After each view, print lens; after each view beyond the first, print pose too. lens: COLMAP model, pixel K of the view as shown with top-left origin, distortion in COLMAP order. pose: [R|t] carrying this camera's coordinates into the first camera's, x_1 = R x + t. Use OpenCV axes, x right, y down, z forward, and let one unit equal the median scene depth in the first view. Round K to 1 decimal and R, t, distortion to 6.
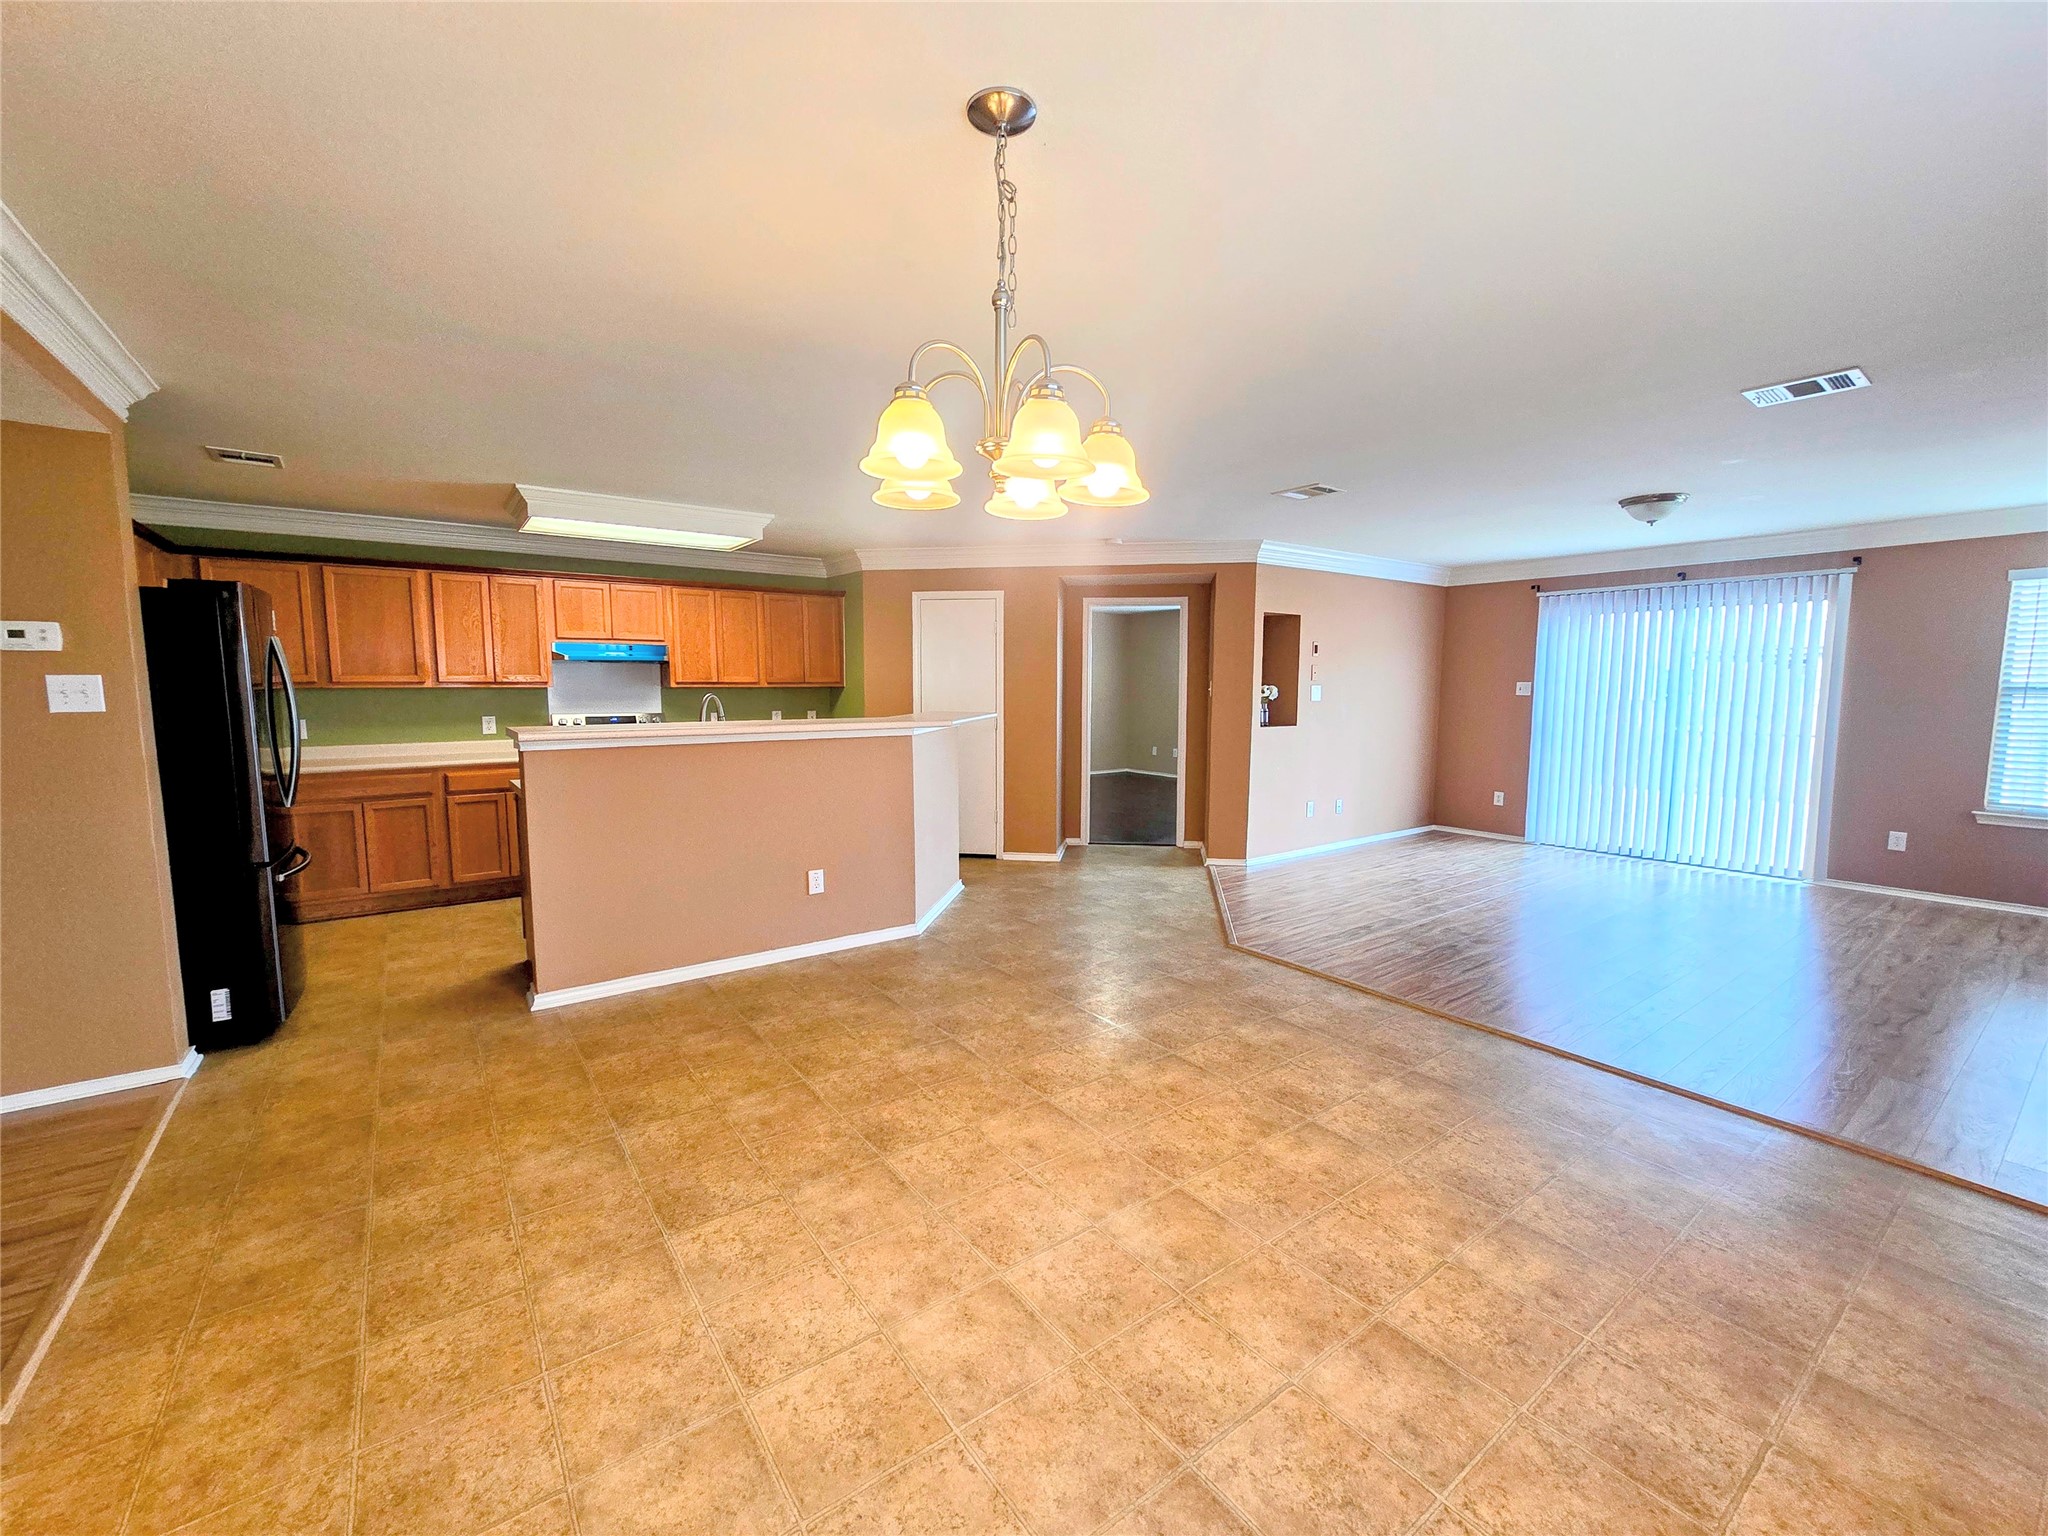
lens RADIAL K [[845.5, 0, 1021.6], [0, 845.5, 767.4], [0, 0, 1]] dist [0.000101, 0.002001]
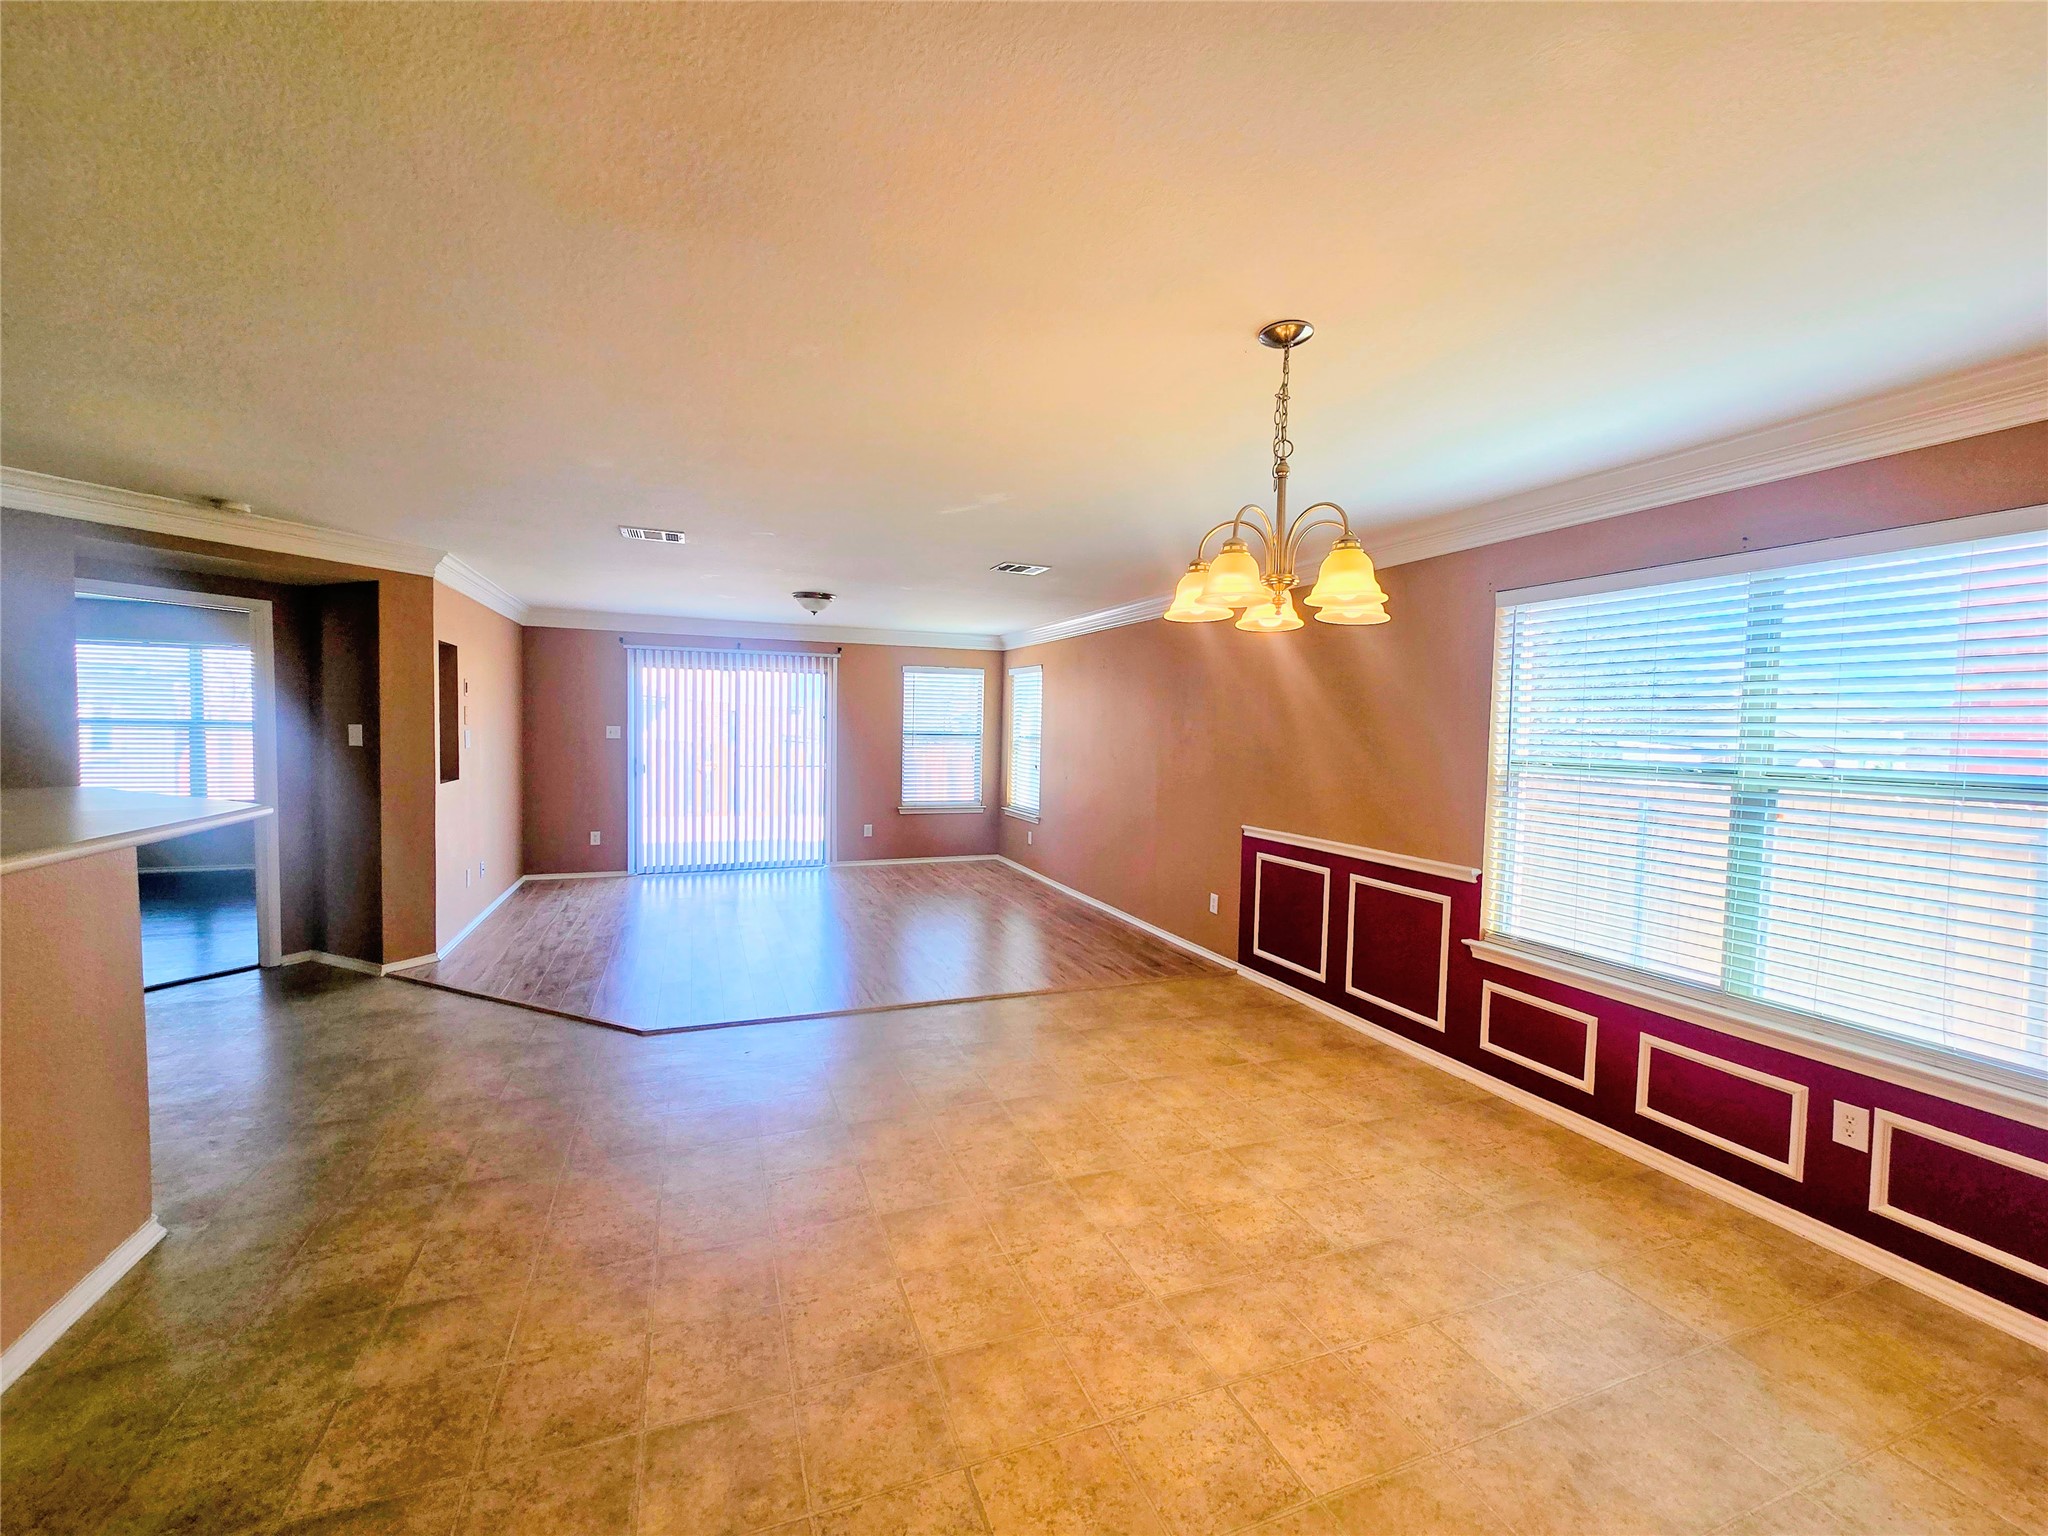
lens RADIAL K [[845.5, 0, 1018.1], [0, 845.5, 769.5], [0, 0, 1]] dist [0.000101, 0.002001]
pose [[0.260041, -0.047659, 0.964421, -0.779210], [0.080697, 0.996360, 0.027479, -0.088722], [-0.962220, 0.070680, 0.262941, 0.596851]]
